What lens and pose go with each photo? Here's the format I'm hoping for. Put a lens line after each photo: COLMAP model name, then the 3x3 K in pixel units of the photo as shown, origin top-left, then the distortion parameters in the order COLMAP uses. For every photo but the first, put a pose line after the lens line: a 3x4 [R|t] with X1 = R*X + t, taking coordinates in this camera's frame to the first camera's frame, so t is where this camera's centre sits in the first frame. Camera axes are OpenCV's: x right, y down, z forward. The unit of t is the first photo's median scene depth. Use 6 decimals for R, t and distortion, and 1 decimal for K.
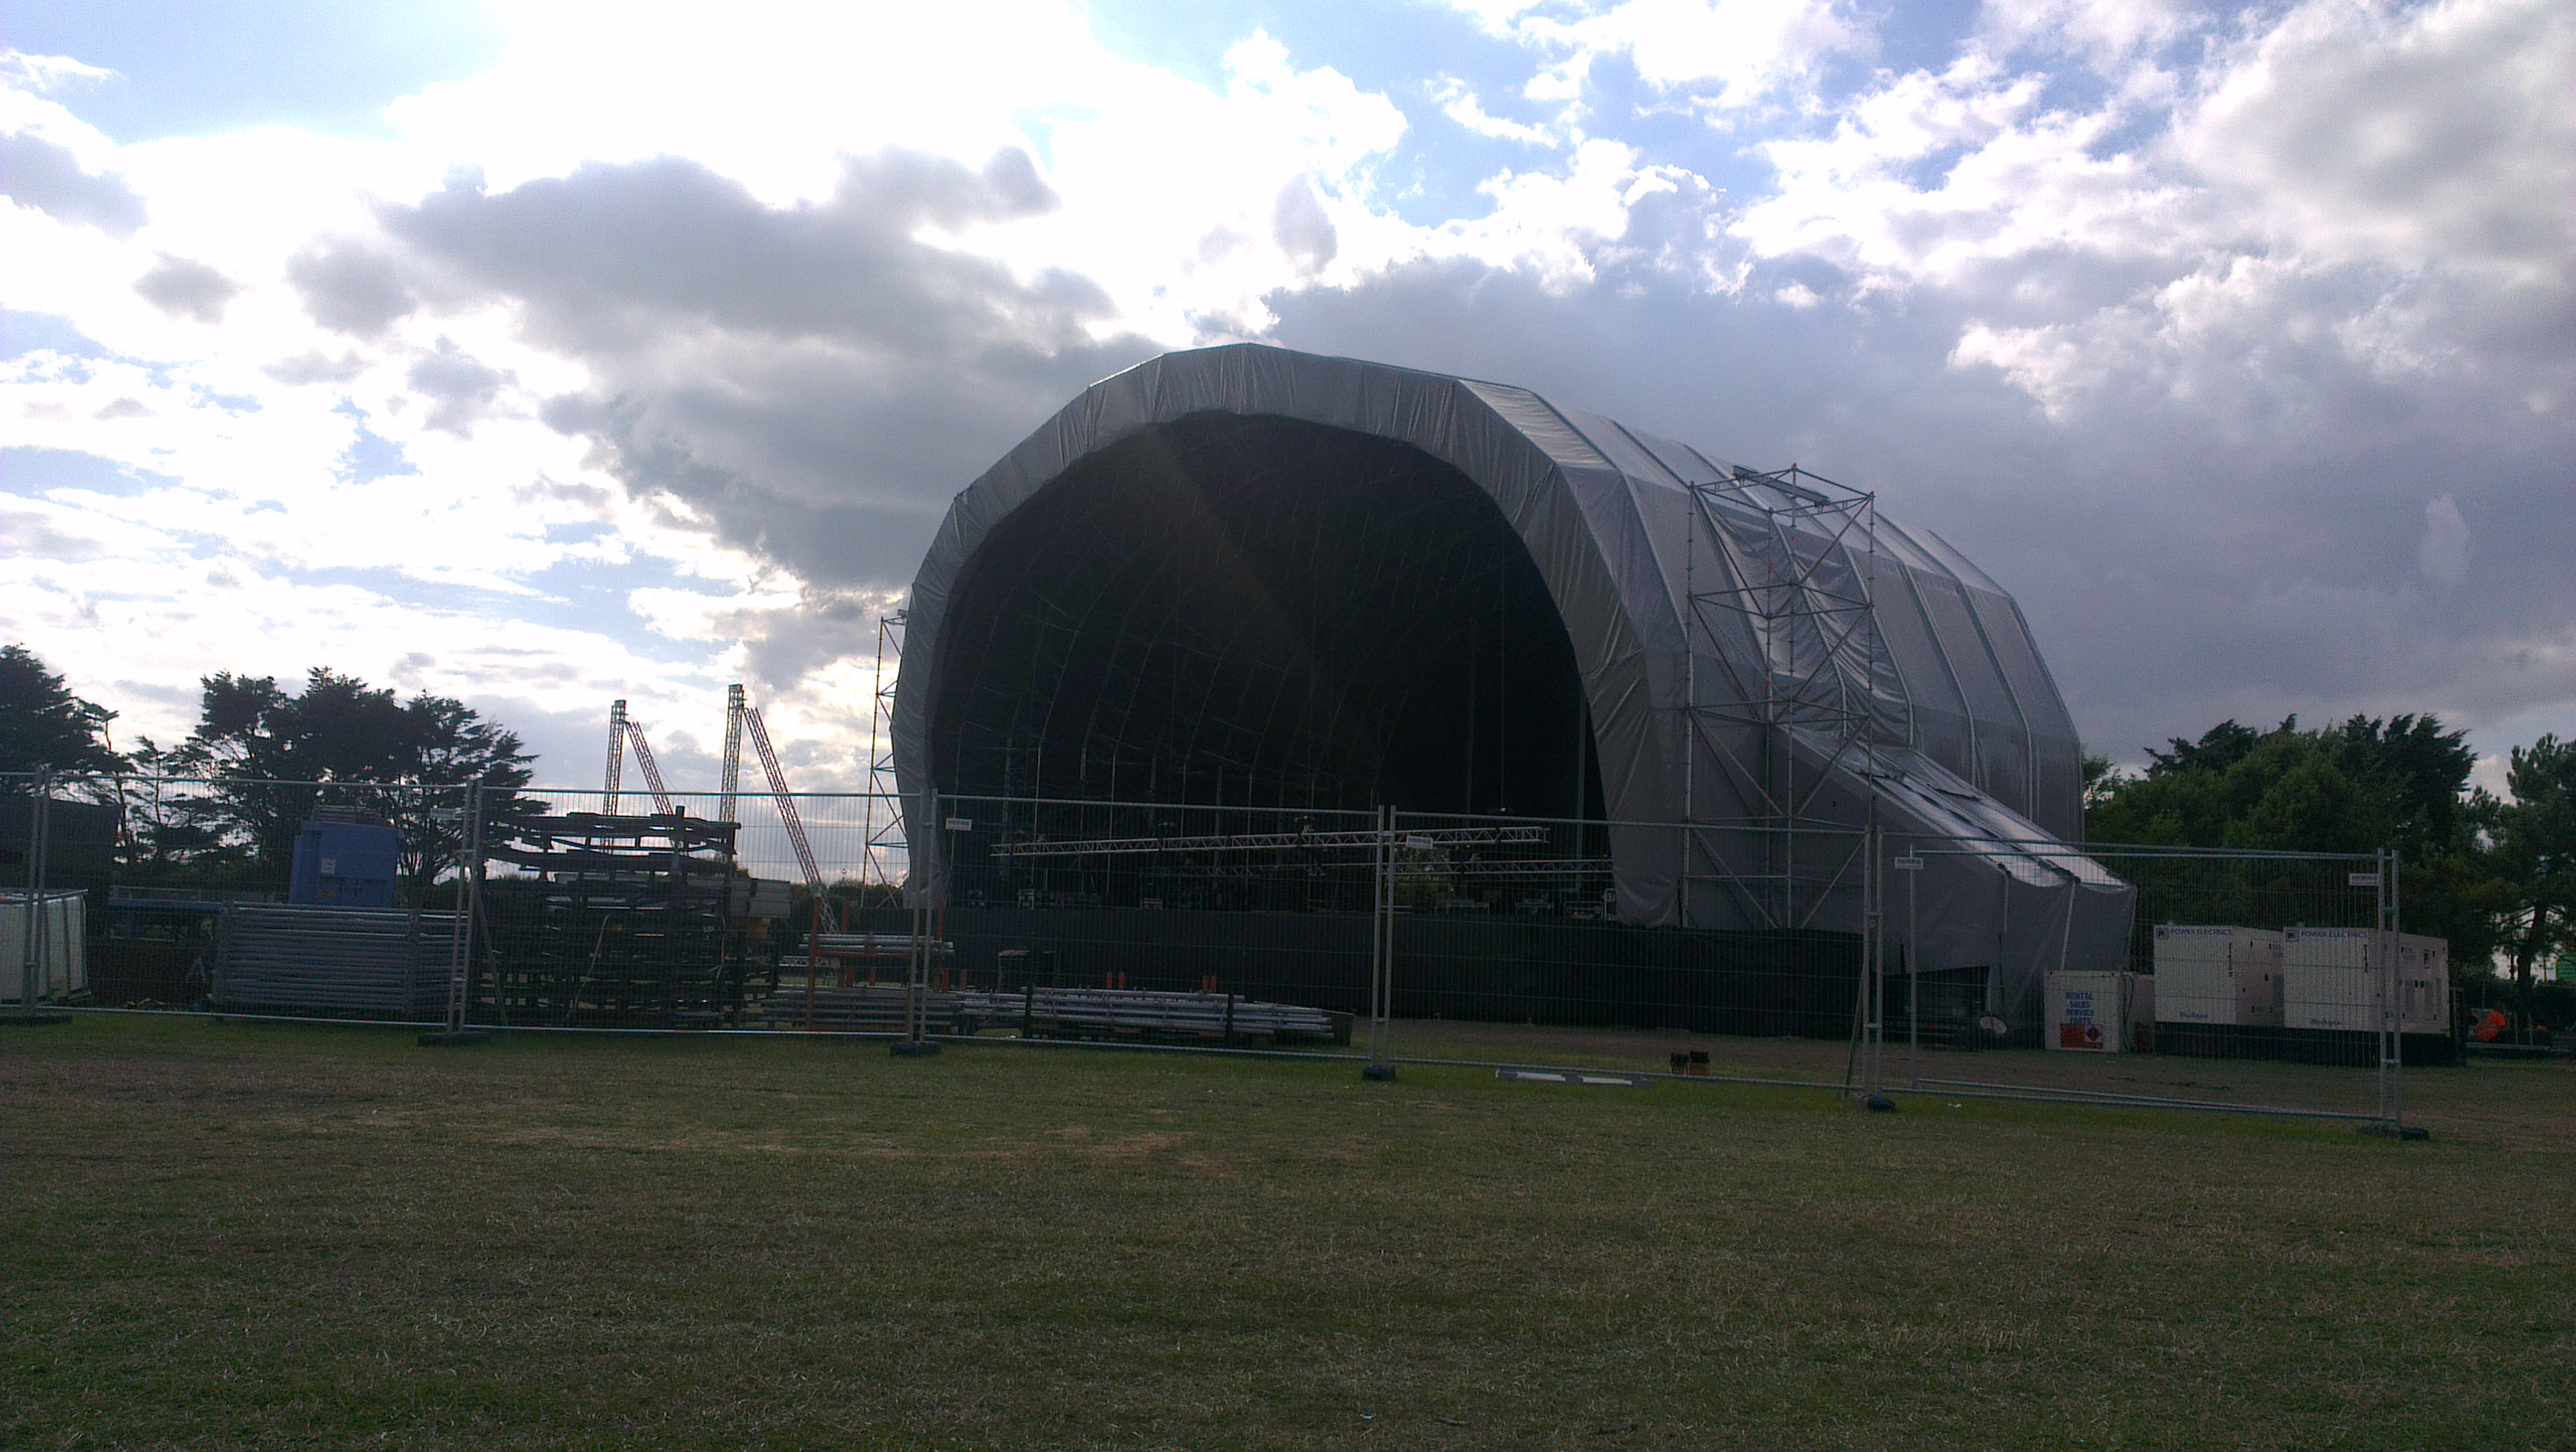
lens RADIAL K [[2220.8, 0, 1289.5], [0, 2220.8, 819.1], [0, 0, 1]] dist [0.109946, -0.000123]
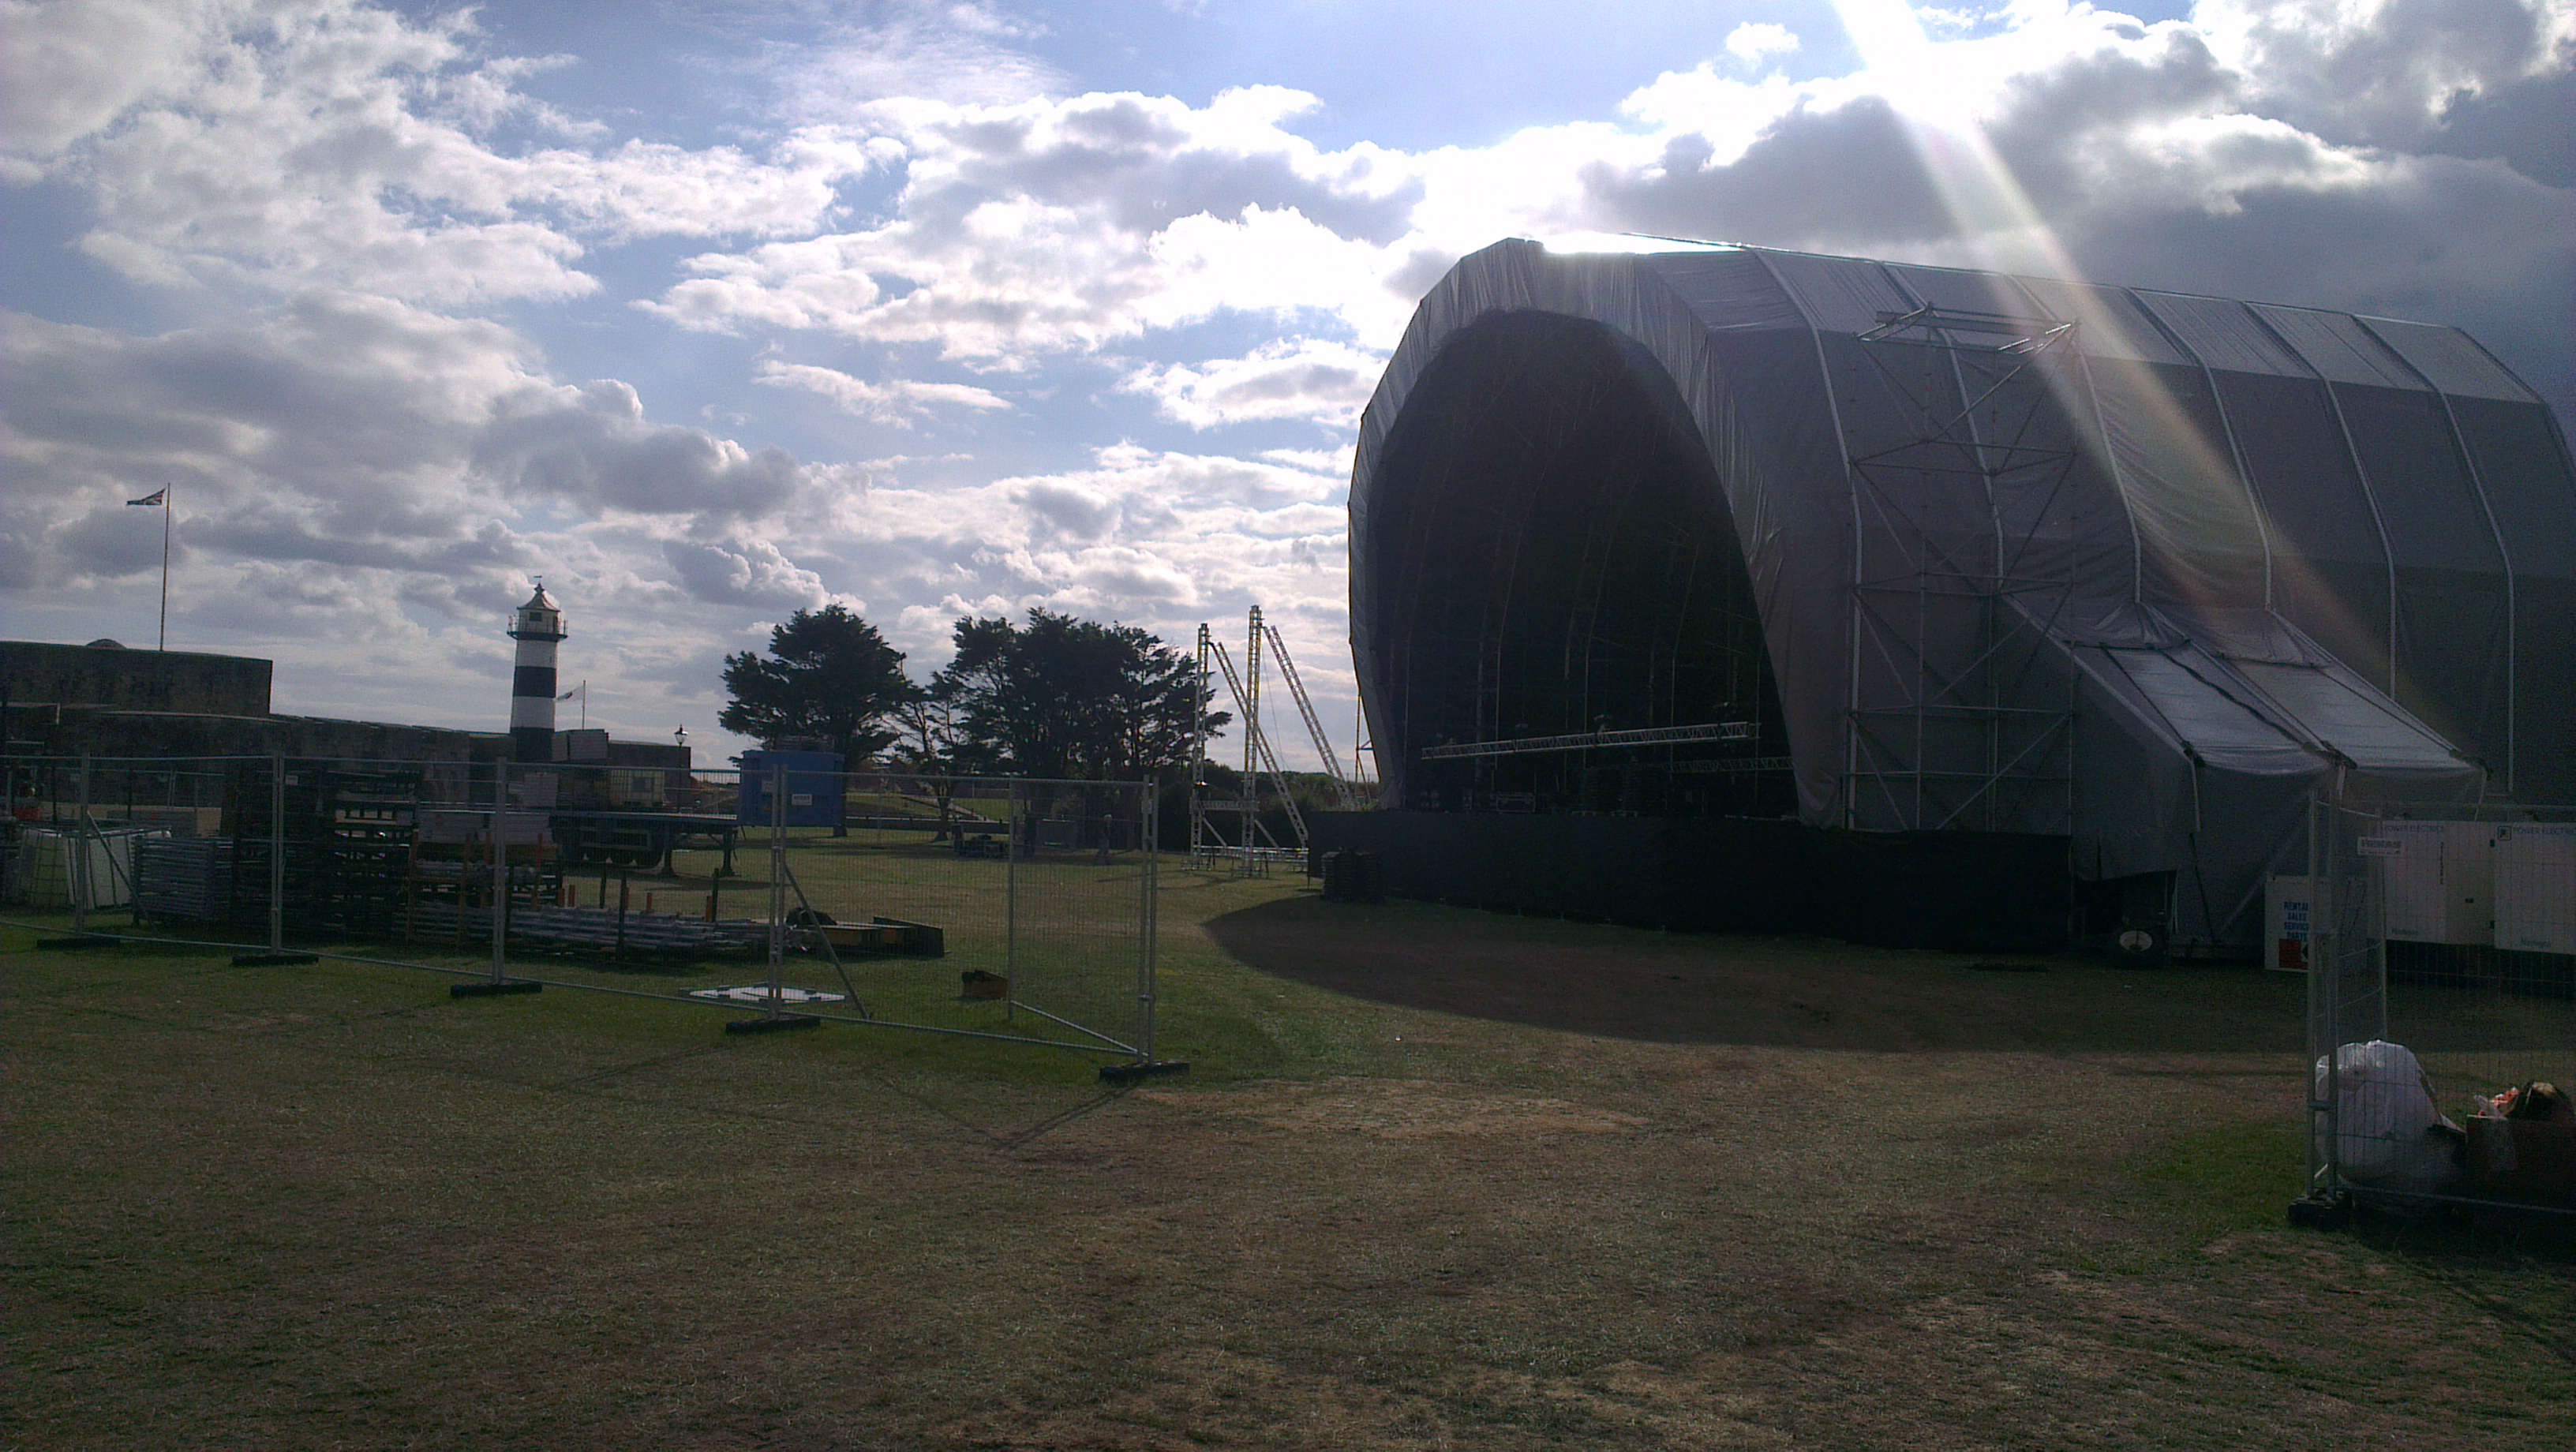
lens RADIAL K [[2235.8, 0, 1273.3], [0, 2235.8, 760.1], [0, 0, 1]] dist [0.089627, -0.008985]
pose [[0.850390, -0.022257, -0.525682, 0.289476], [0.034486, 0.999314, 0.013477, 0.001309], [0.525022, -0.029589, 0.850574, 0.068473]]
